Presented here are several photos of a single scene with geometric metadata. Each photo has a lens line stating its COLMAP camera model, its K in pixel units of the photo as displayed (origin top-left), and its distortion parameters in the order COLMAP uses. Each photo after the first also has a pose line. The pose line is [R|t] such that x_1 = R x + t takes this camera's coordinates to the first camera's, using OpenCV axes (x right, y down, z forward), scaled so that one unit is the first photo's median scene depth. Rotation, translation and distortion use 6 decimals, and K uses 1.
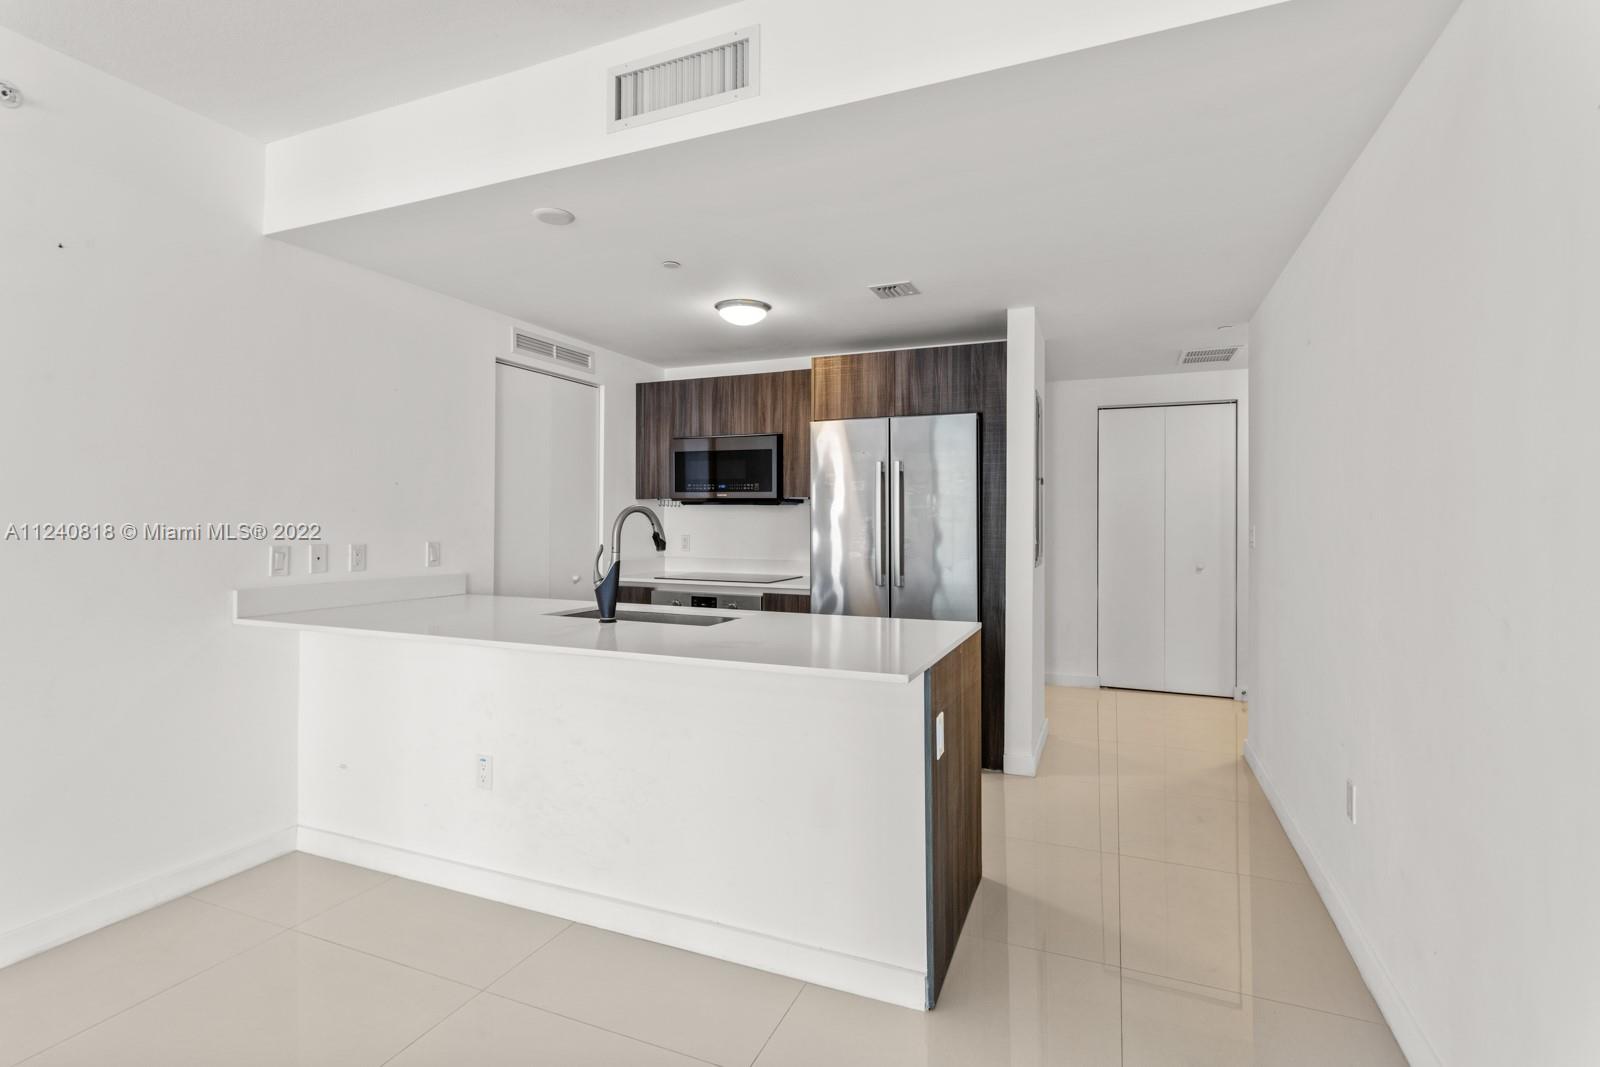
lens RADIAL K [[756.8, 0, 785.7], [0, 756.8, 511.5], [0, 0, 1]] dist [0.000399, 0.002227]
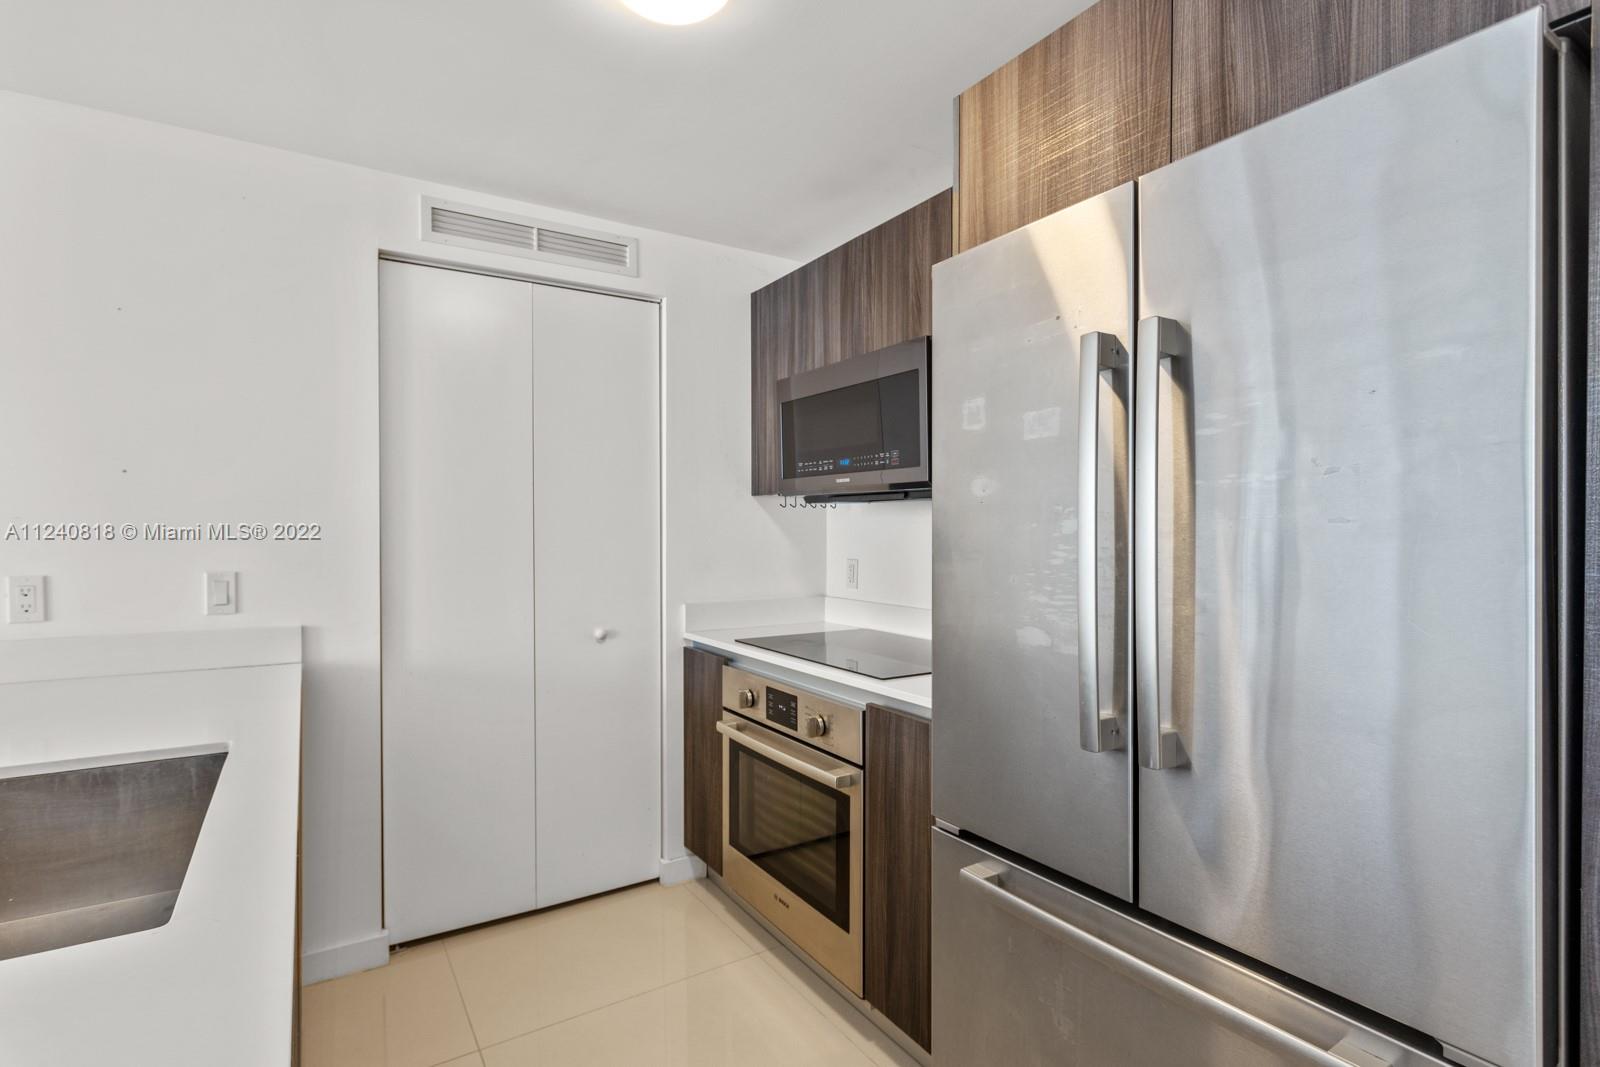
lens RADIAL K [[767.2, 0, 780.3], [0, 767.2, 538.9], [0, 0, 1]] dist [-0.003949, 0.001344]
pose [[0.819728, 0.001056, -0.572752, 0.185308], [0.010527, 0.999802, 0.016909, 0.007842], [0.572656, -0.019890, 0.819554, 0.650089]]
